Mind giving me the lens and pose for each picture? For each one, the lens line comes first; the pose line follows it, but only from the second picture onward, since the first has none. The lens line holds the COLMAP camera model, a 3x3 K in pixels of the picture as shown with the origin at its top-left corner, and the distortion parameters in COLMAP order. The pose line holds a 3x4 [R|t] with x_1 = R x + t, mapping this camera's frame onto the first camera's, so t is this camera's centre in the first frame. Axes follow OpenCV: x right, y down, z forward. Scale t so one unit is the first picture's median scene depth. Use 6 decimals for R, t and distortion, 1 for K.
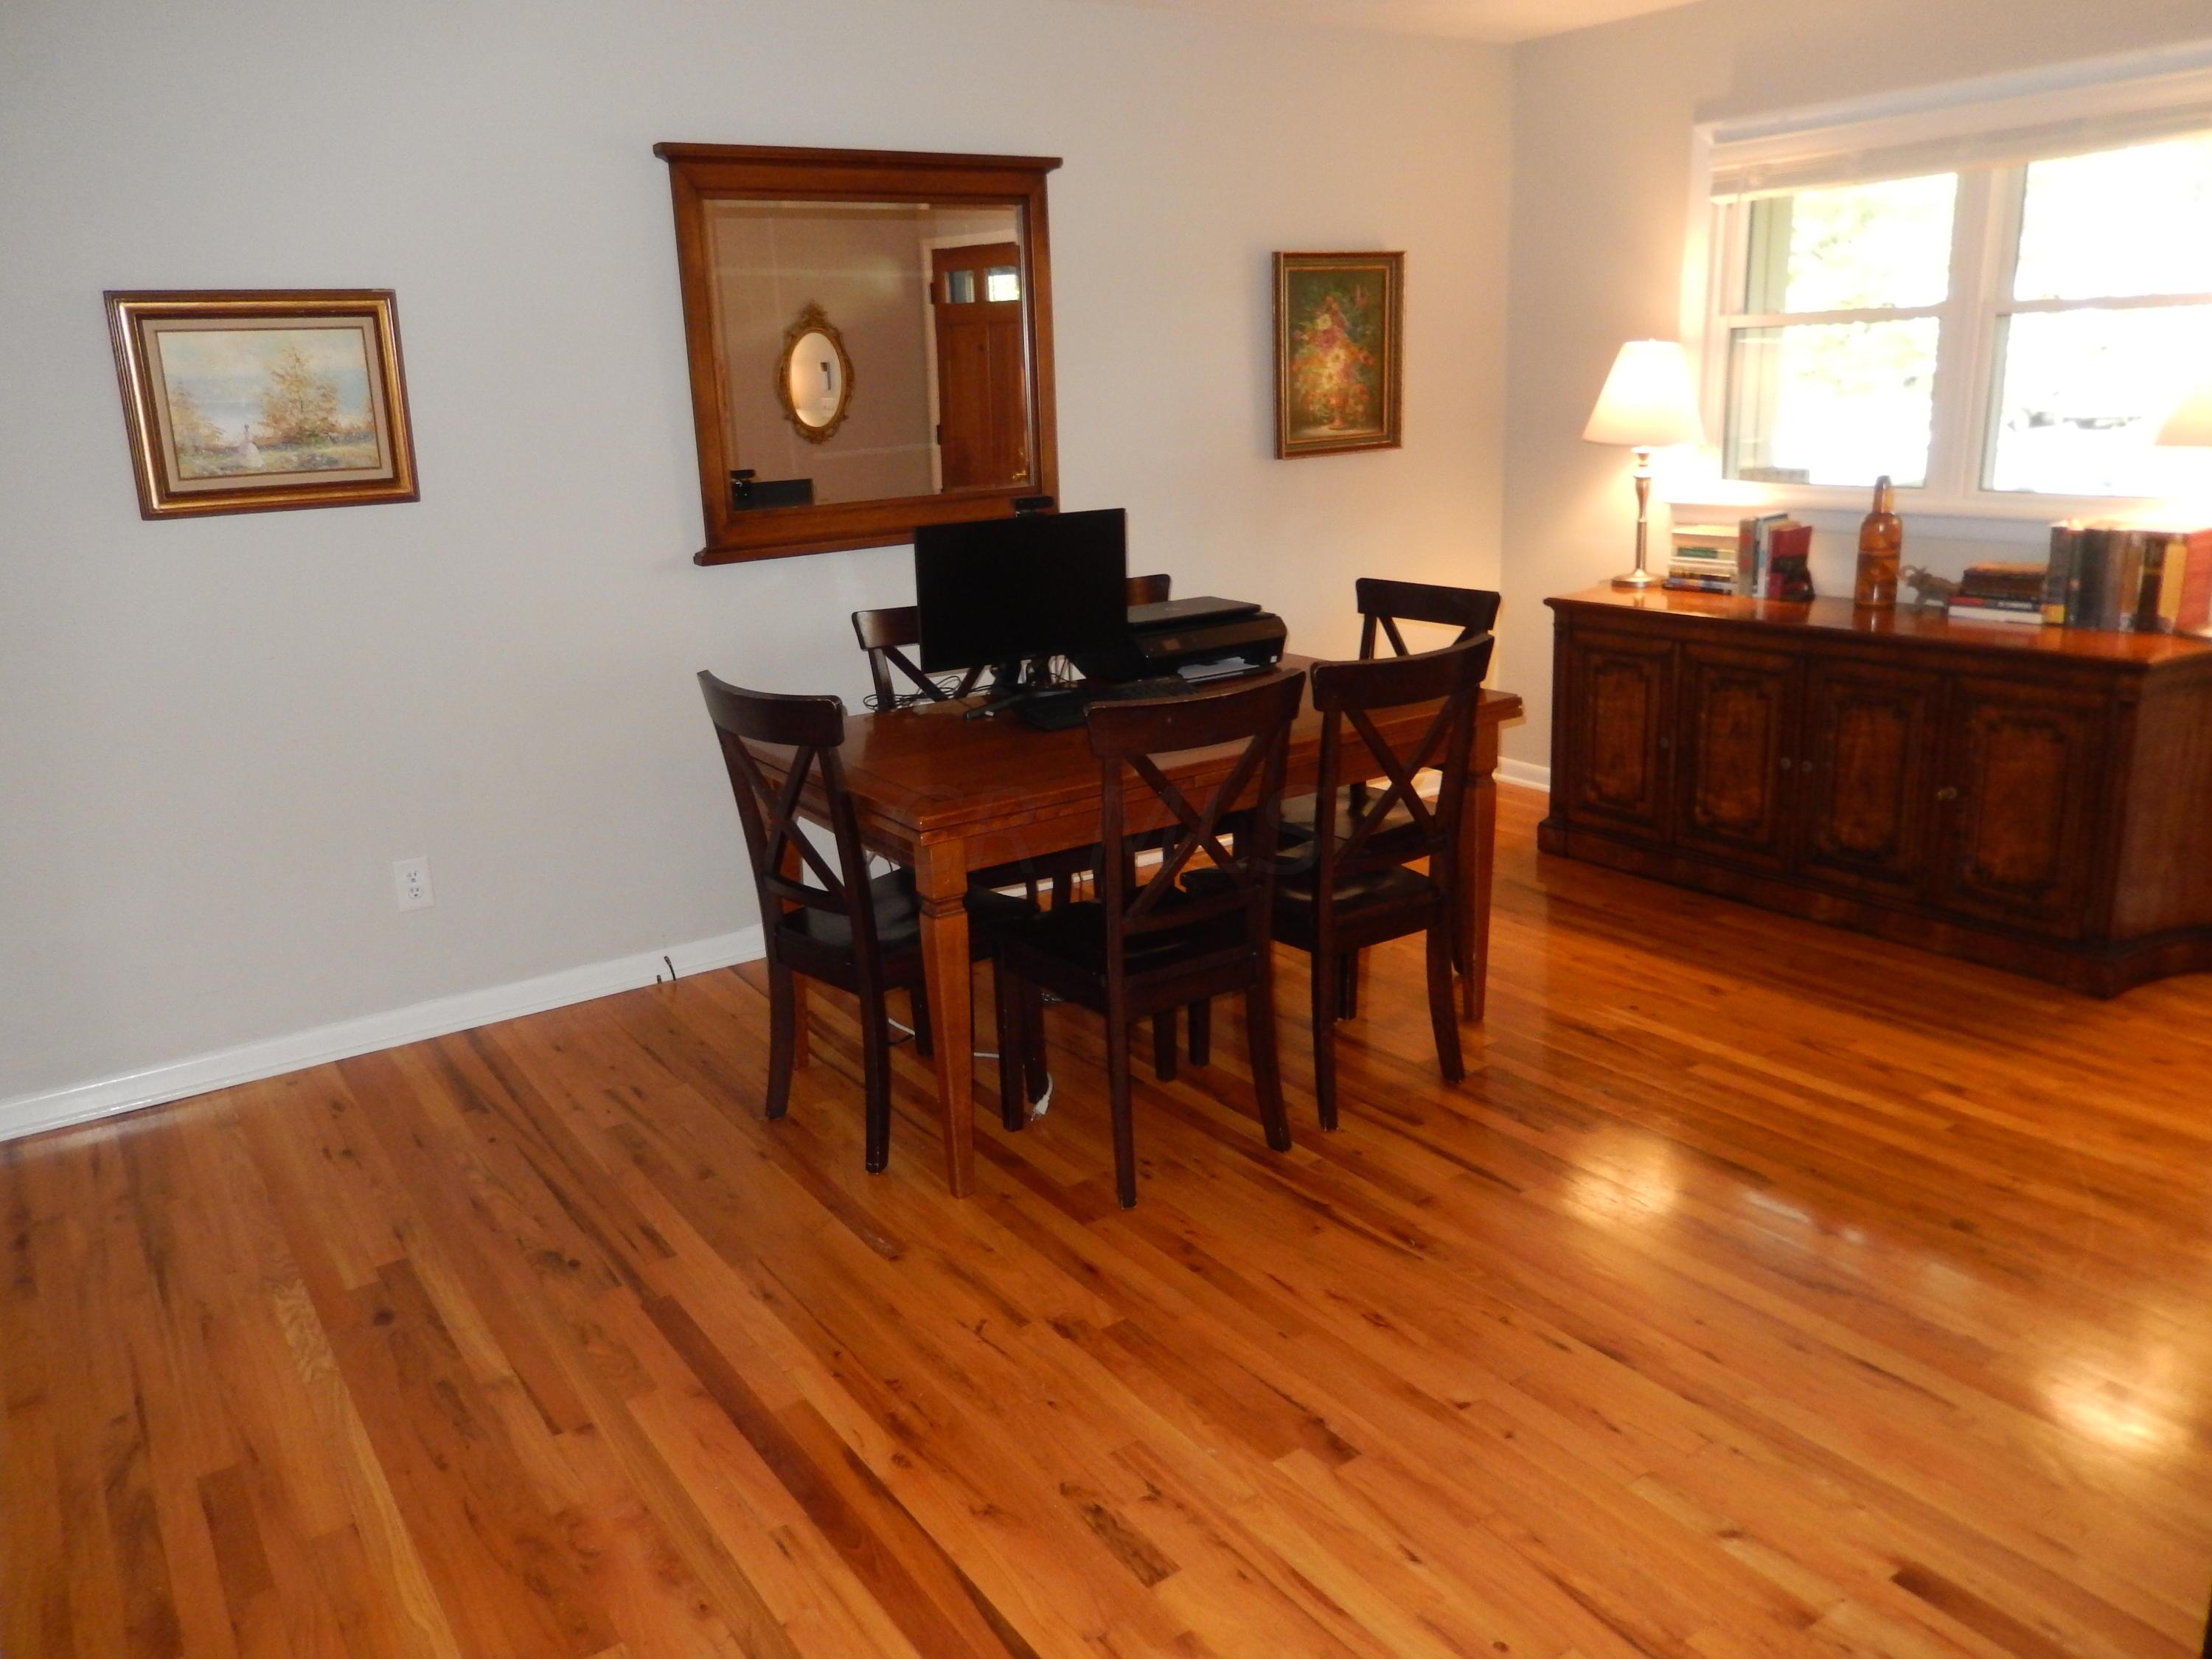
lens RADIAL K [[1660.2, 0, 1105.9], [0, 1660.2, 831.4], [0, 0, 1]] dist [0.003507, -0.011666]
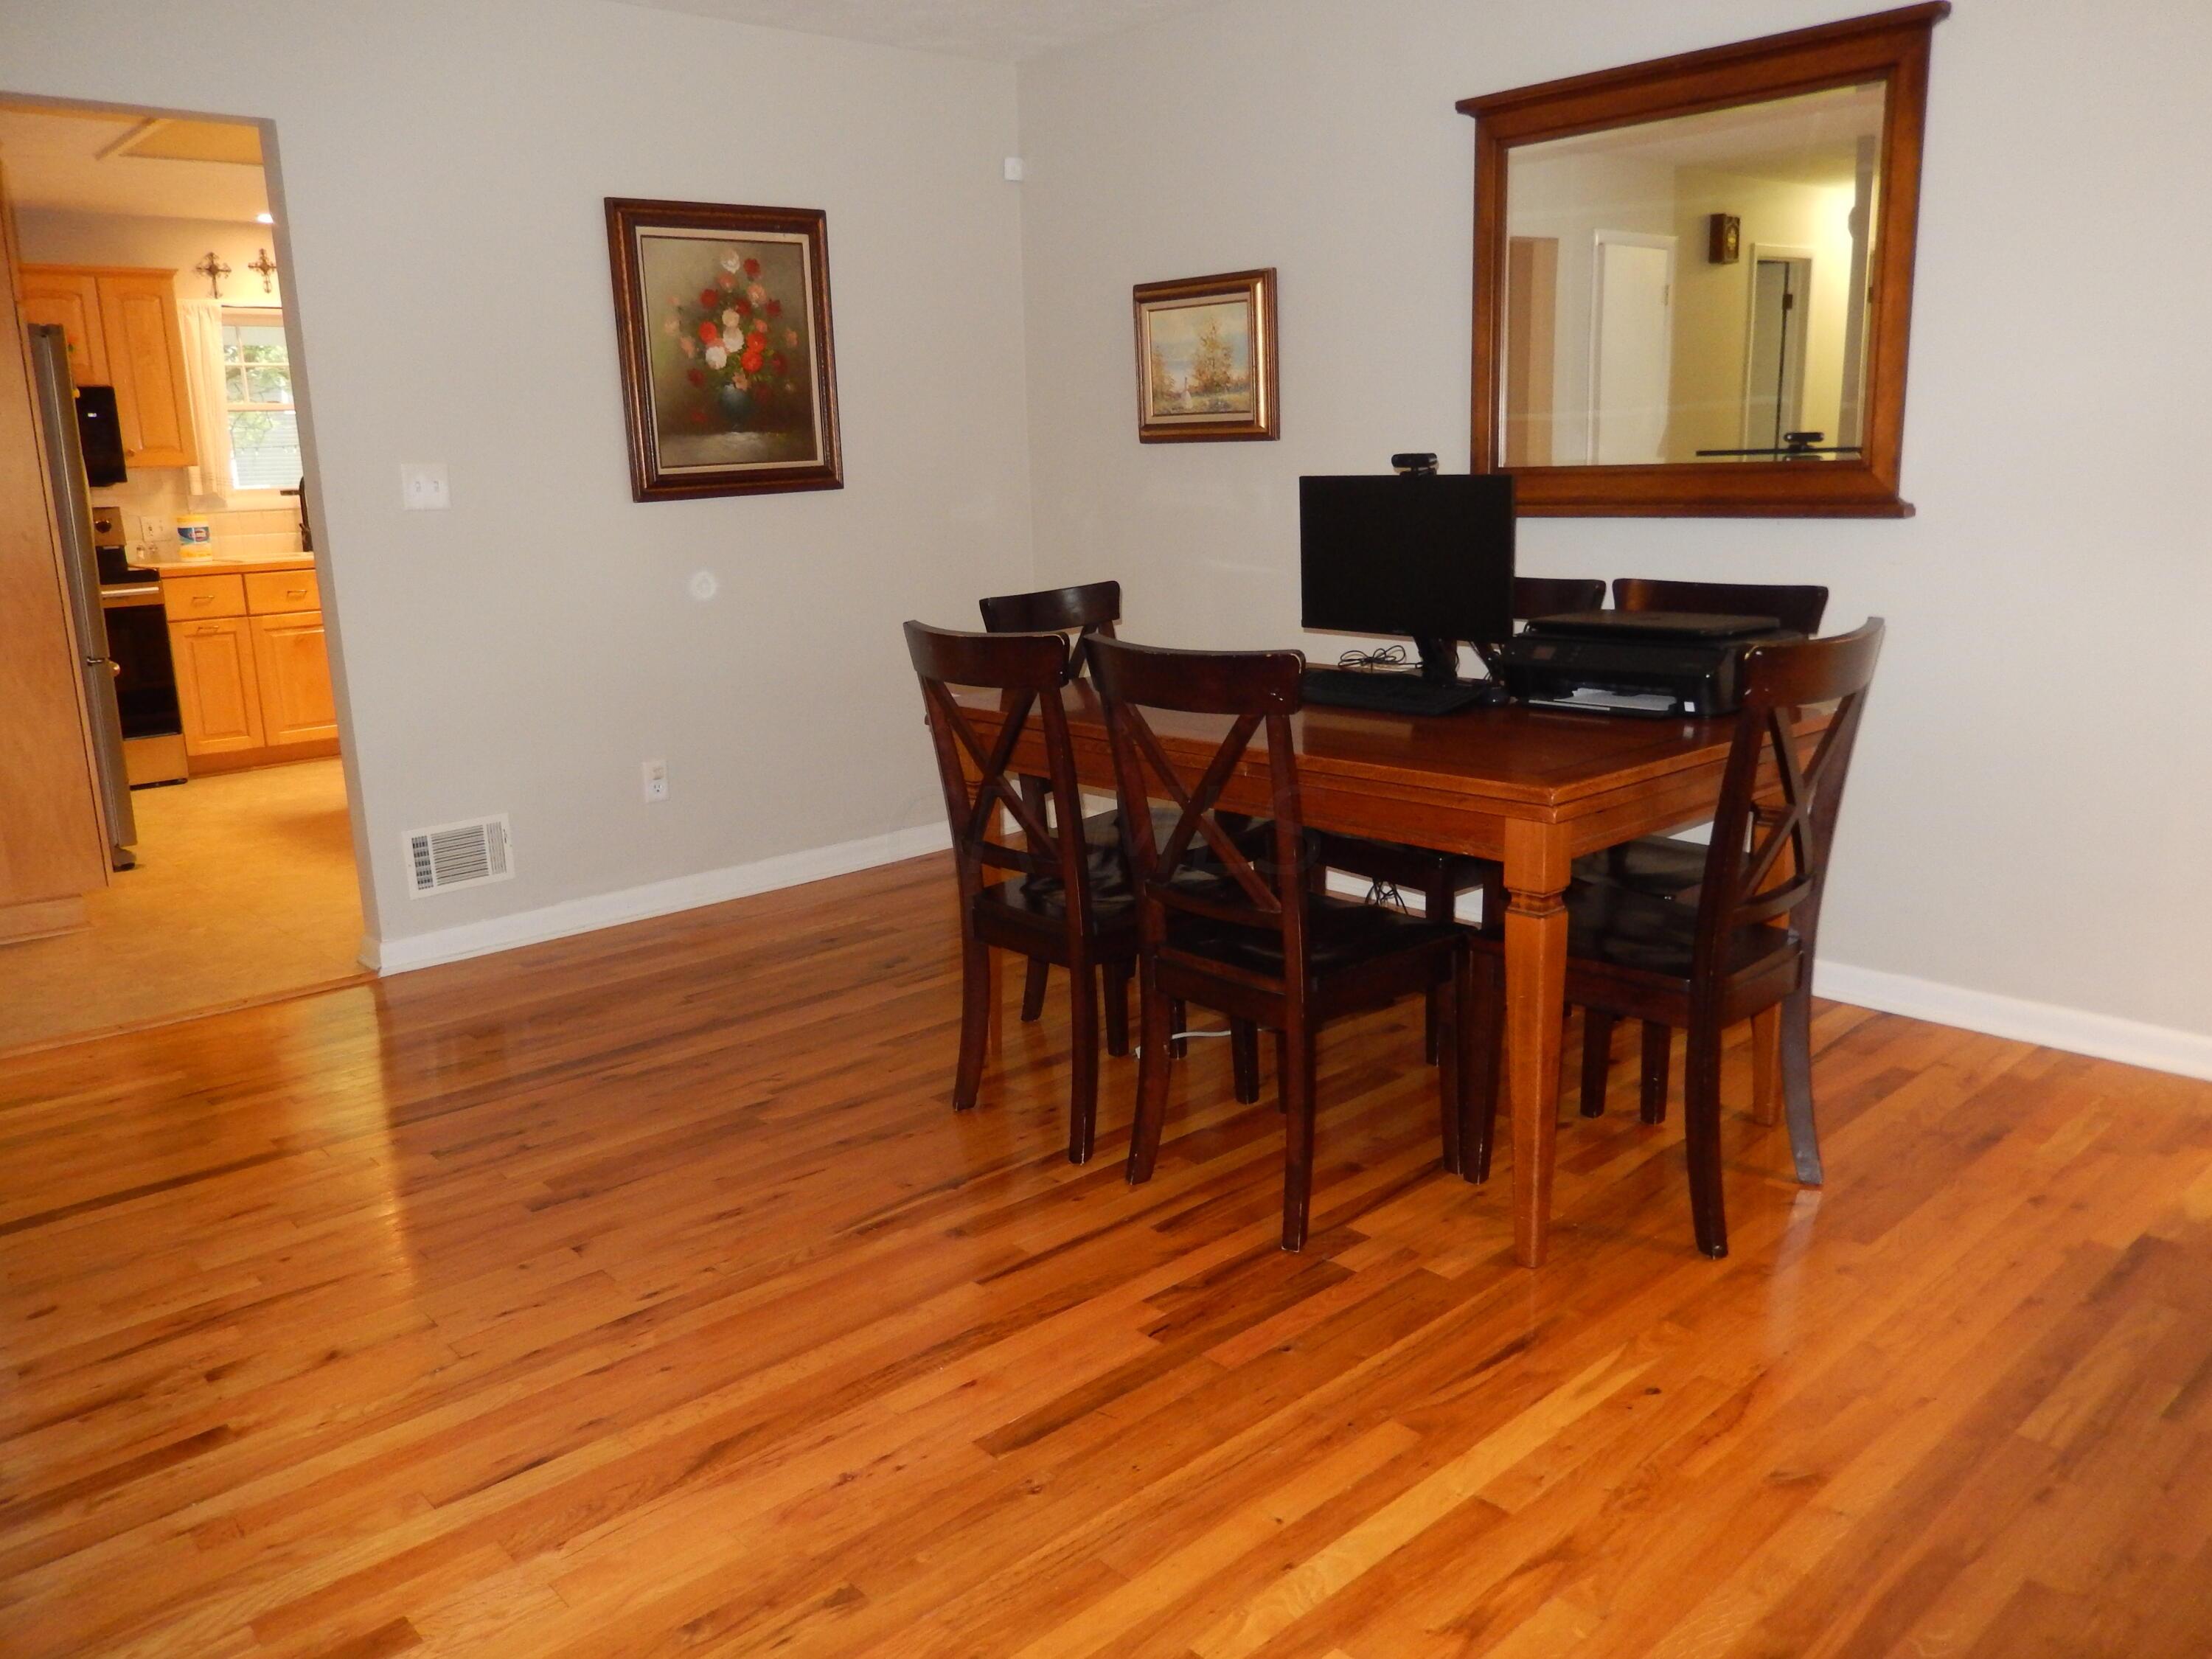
lens RADIAL K [[1660.2, 0, 1101.3], [0, 1660.2, 828.6], [0, 0, 1]] dist [0.003507, -0.011666]
pose [[0.136632, 0.255806, -0.957024, 0.885914], [-0.239502, 0.945954, 0.218654, -0.176481], [0.961234, 0.199334, 0.190513, 0.750545]]
